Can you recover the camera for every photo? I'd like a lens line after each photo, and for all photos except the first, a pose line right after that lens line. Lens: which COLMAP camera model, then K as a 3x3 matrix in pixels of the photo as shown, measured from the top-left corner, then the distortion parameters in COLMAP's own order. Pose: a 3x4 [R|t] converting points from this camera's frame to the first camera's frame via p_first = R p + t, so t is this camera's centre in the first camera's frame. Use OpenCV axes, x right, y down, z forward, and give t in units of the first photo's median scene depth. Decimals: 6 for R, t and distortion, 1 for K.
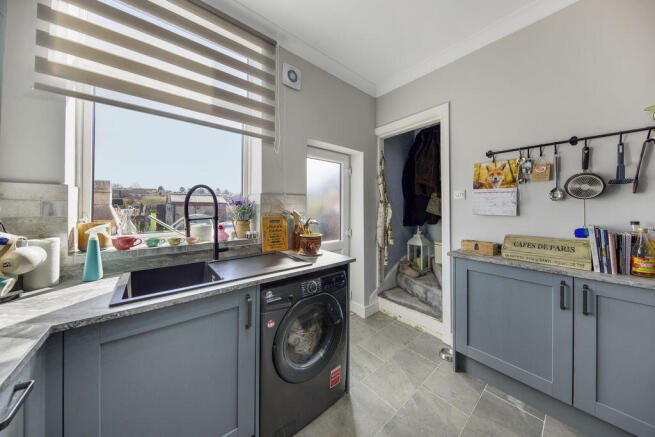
lens RADIAL K [[211.0, 0, 328.9], [0, 211.0, 206.6], [0, 0, 1]] dist [-0.009689, -0.000278]
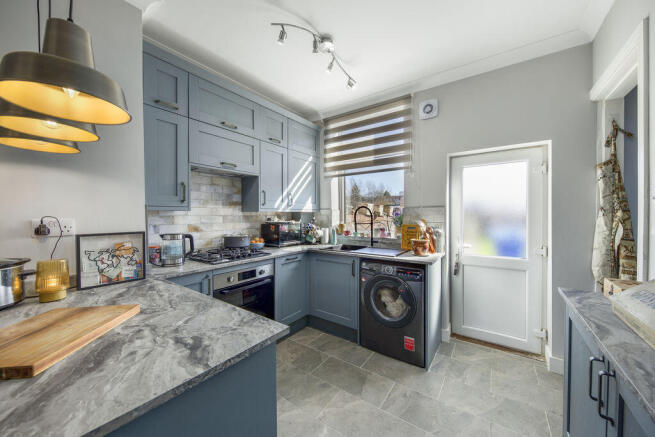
lens RADIAL K [[241.7, 0, 327.8], [0, 241.7, 218.2], [0, 0, 1]] dist [-0.007210, -0.001415]
pose [[0.247547, 0.013026, -0.968788, 1.125445], [0.014614, 0.999746, 0.017176, -0.027406], [0.968766, -0.018410, 0.247293, 0.094081]]
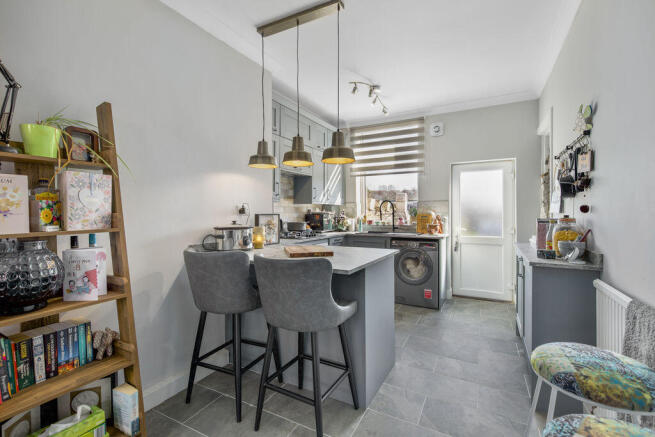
lens RADIAL K [[300.1, 0, 327.5], [0, 300.1, 214.8], [0, 0, 1]] dist [0.000699, 0.000611]
pose [[0.367431, 0.004762, -0.930039, 1.861644], [0.012182, 0.999876, 0.009933, 0.018593], [0.929971, -0.014979, 0.367328, -0.735139]]
